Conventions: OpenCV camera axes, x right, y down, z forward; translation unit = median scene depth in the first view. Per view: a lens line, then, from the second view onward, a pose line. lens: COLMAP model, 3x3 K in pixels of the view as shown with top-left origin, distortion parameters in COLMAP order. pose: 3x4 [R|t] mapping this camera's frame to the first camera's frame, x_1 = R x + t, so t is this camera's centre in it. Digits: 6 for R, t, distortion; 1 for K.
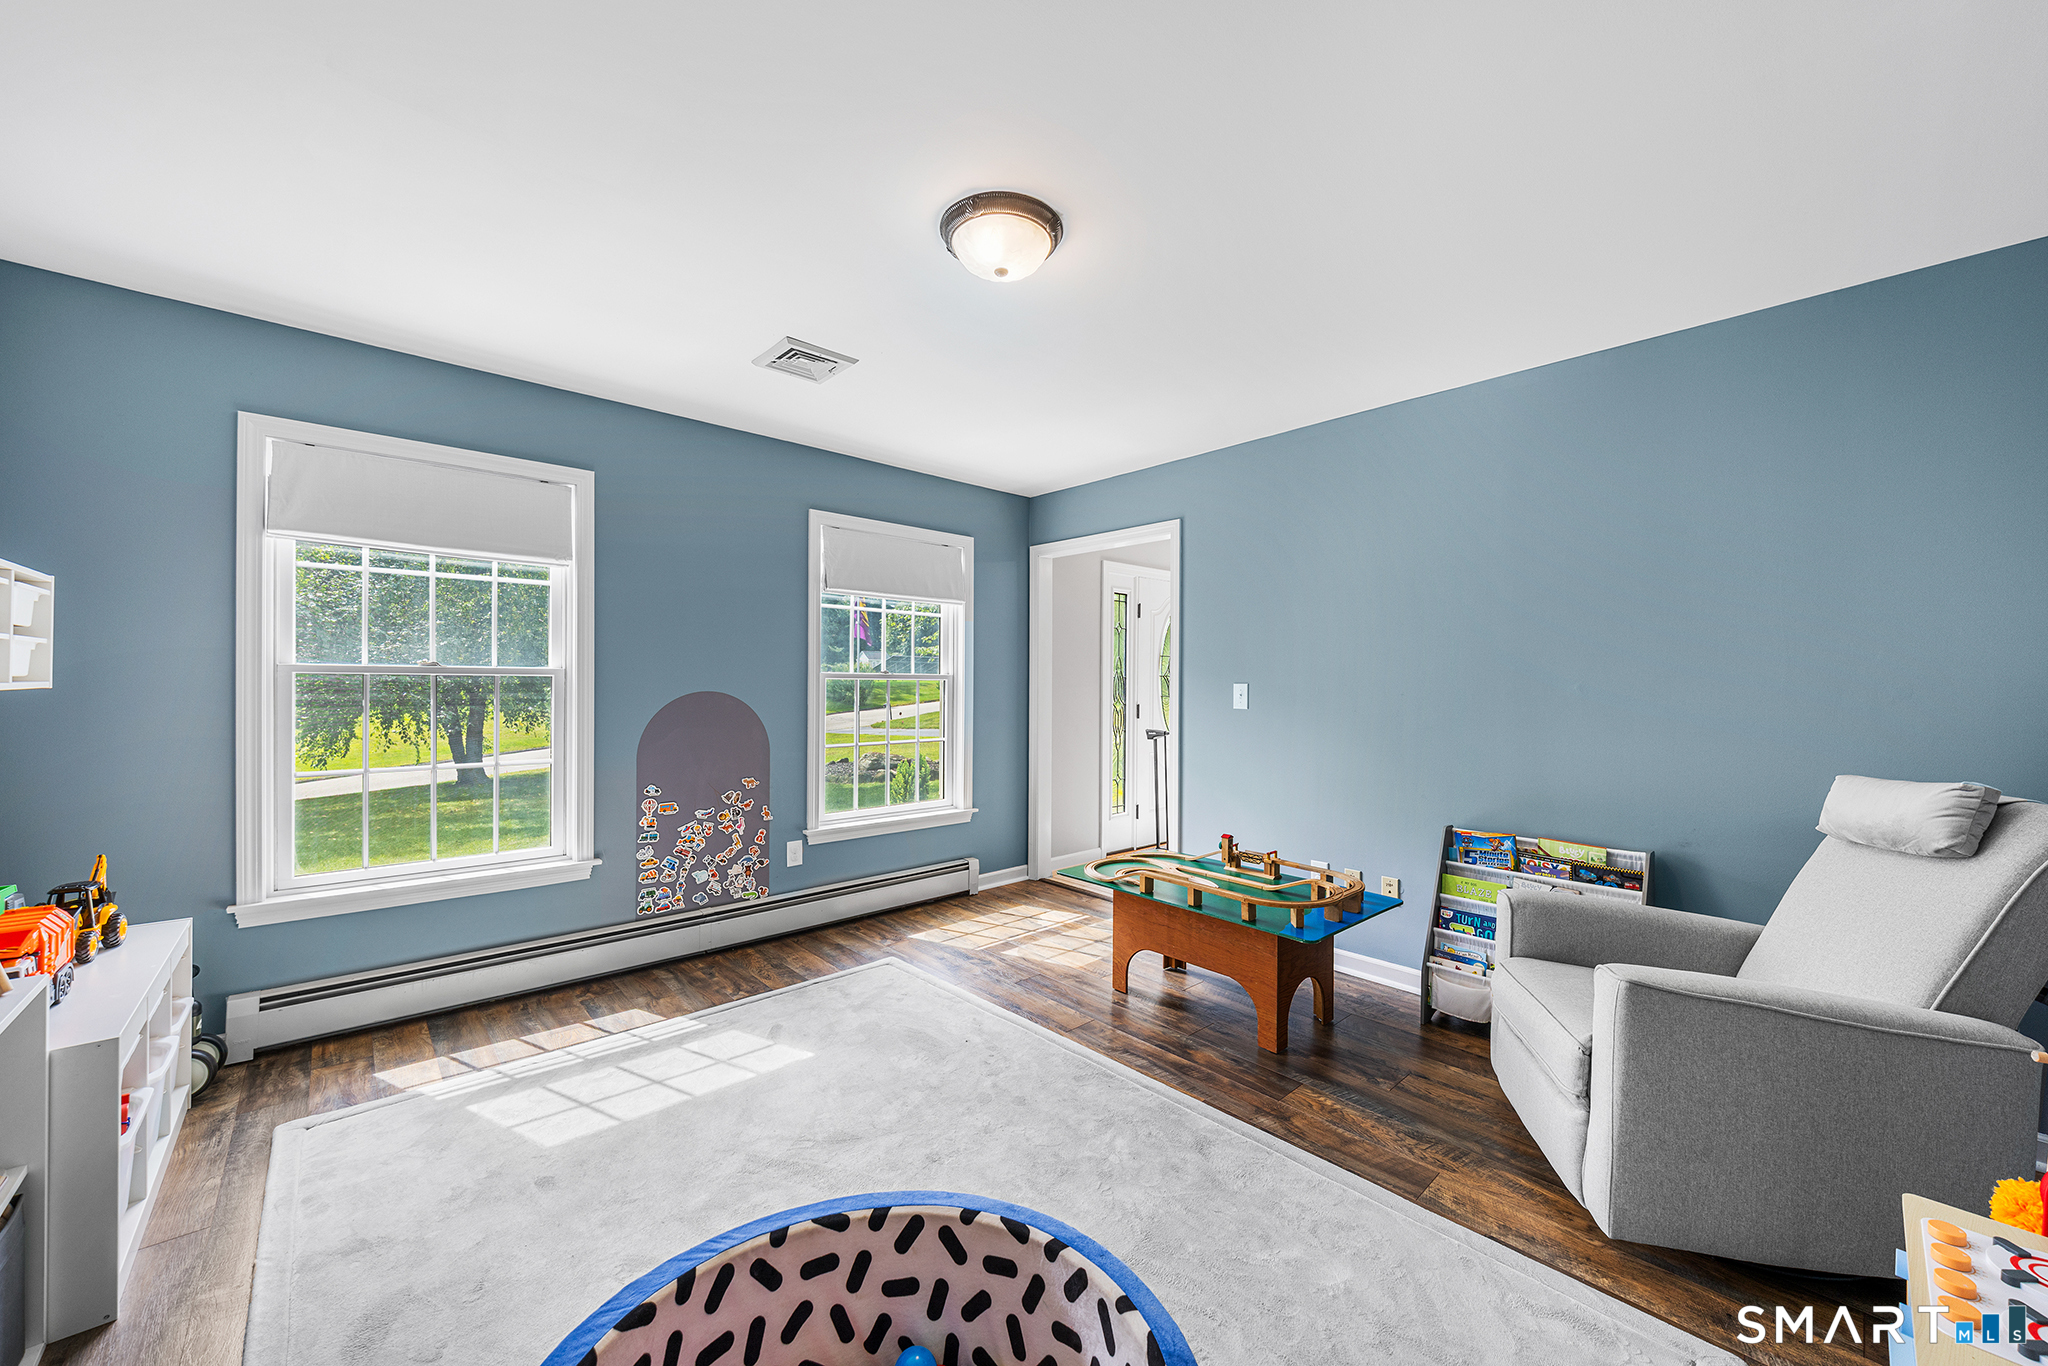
lens RADIAL K [[747.9, 0, 1018.6], [0, 747.9, 676.8], [0, 0, 1]] dist [-0.002644, -0.000251]
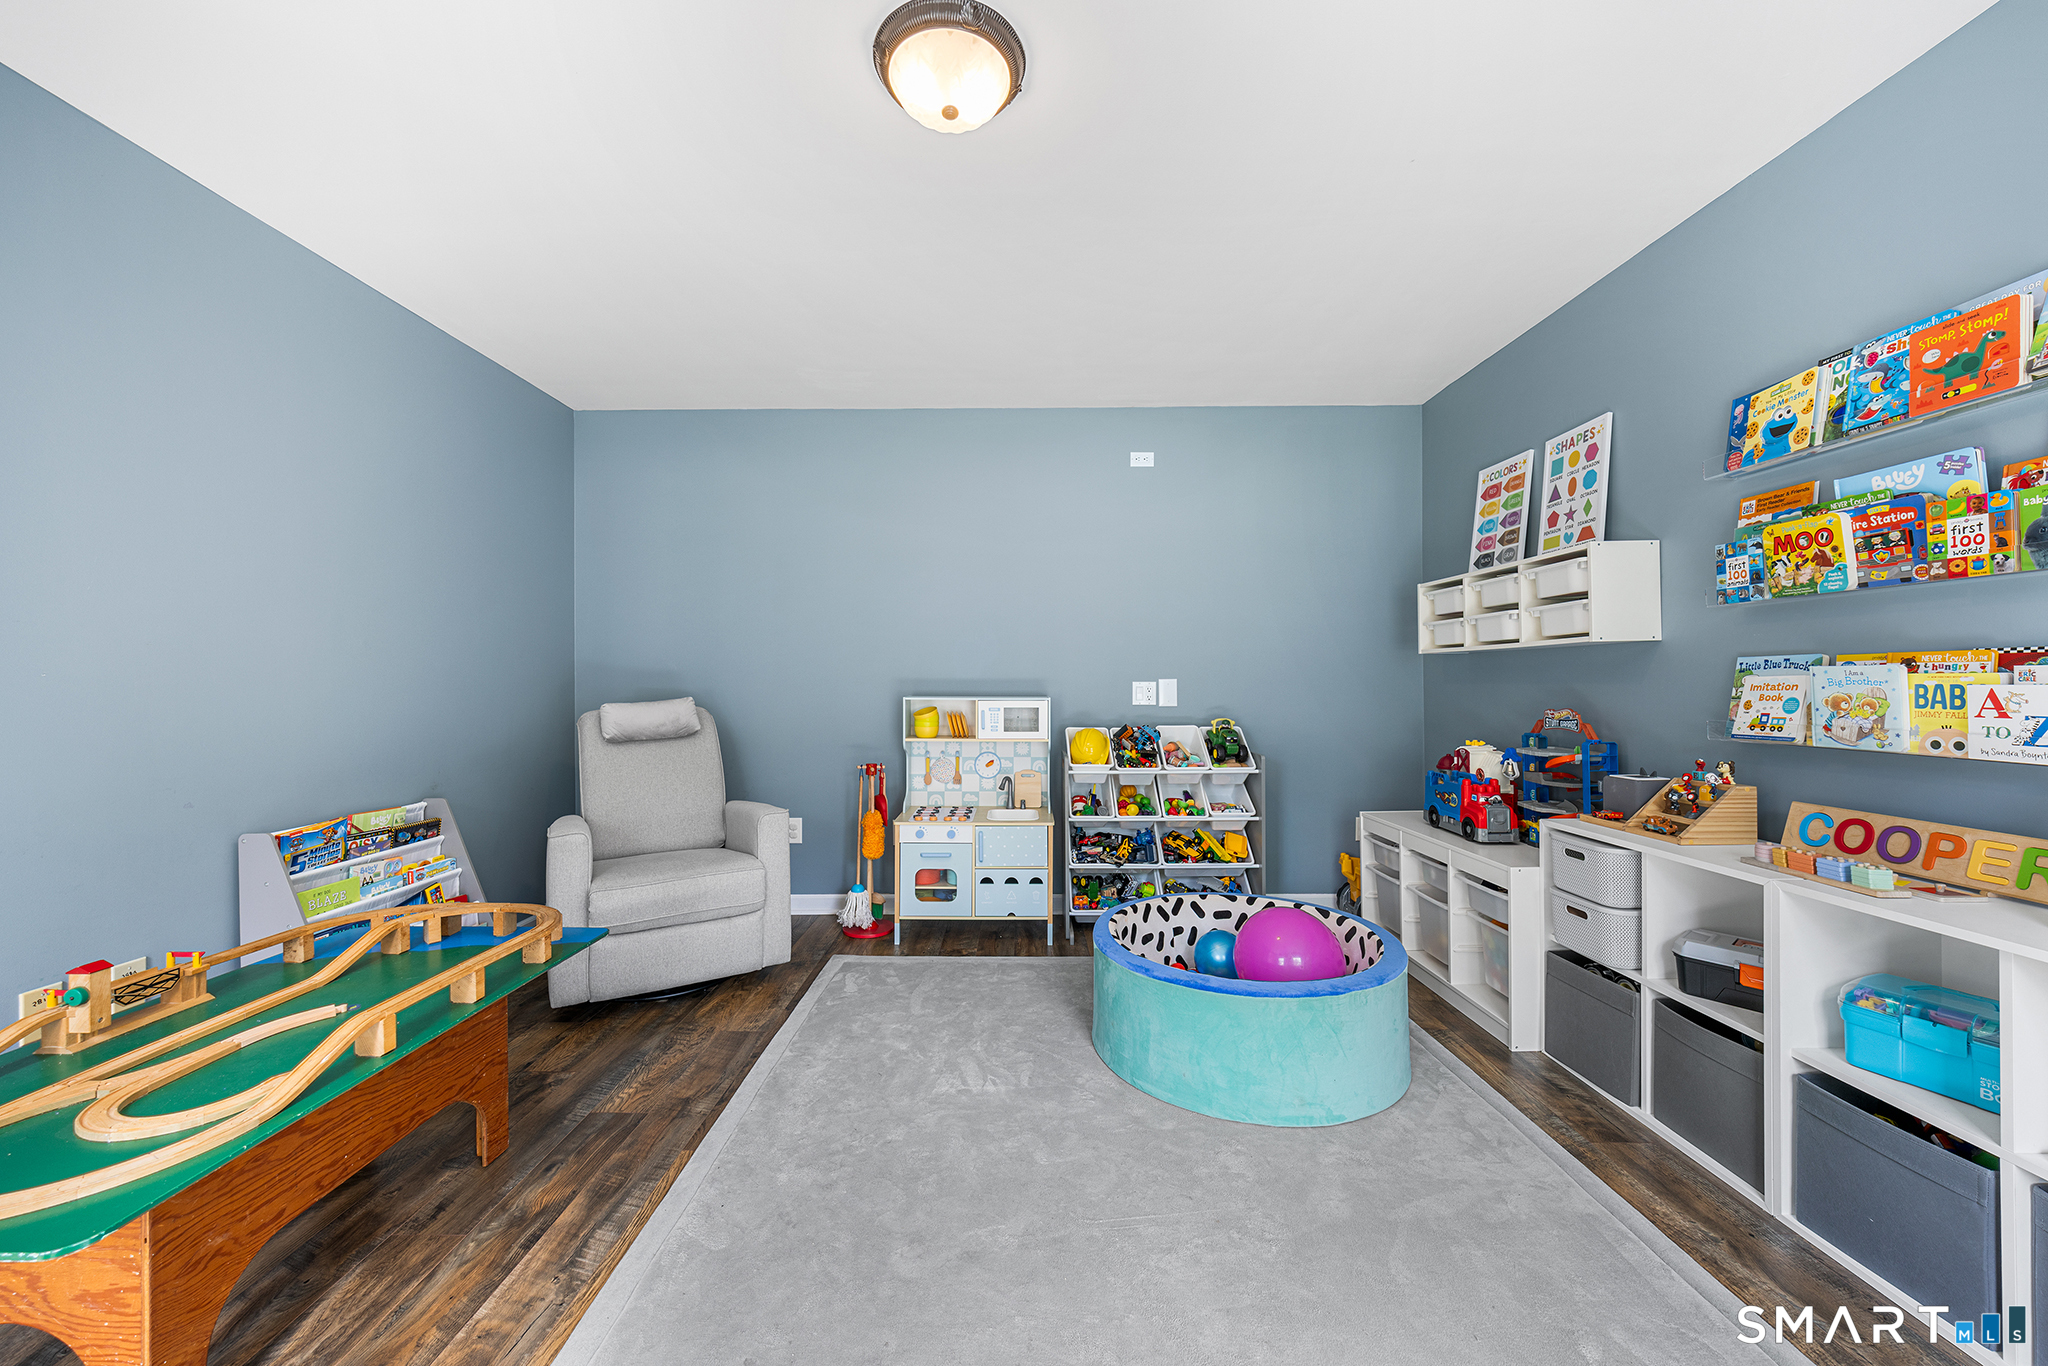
lens RADIAL K [[747.9, 0, 1018.6], [0, 747.9, 676.8], [0, 0, 1]] dist [-0.002644, -0.000251]
pose [[-0.736322, 0.001264, 0.676630, -0.515481], [-0.007480, 0.999922, -0.010008, 0.067395], [-0.676590, -0.012430, -0.736255, 1.271461]]
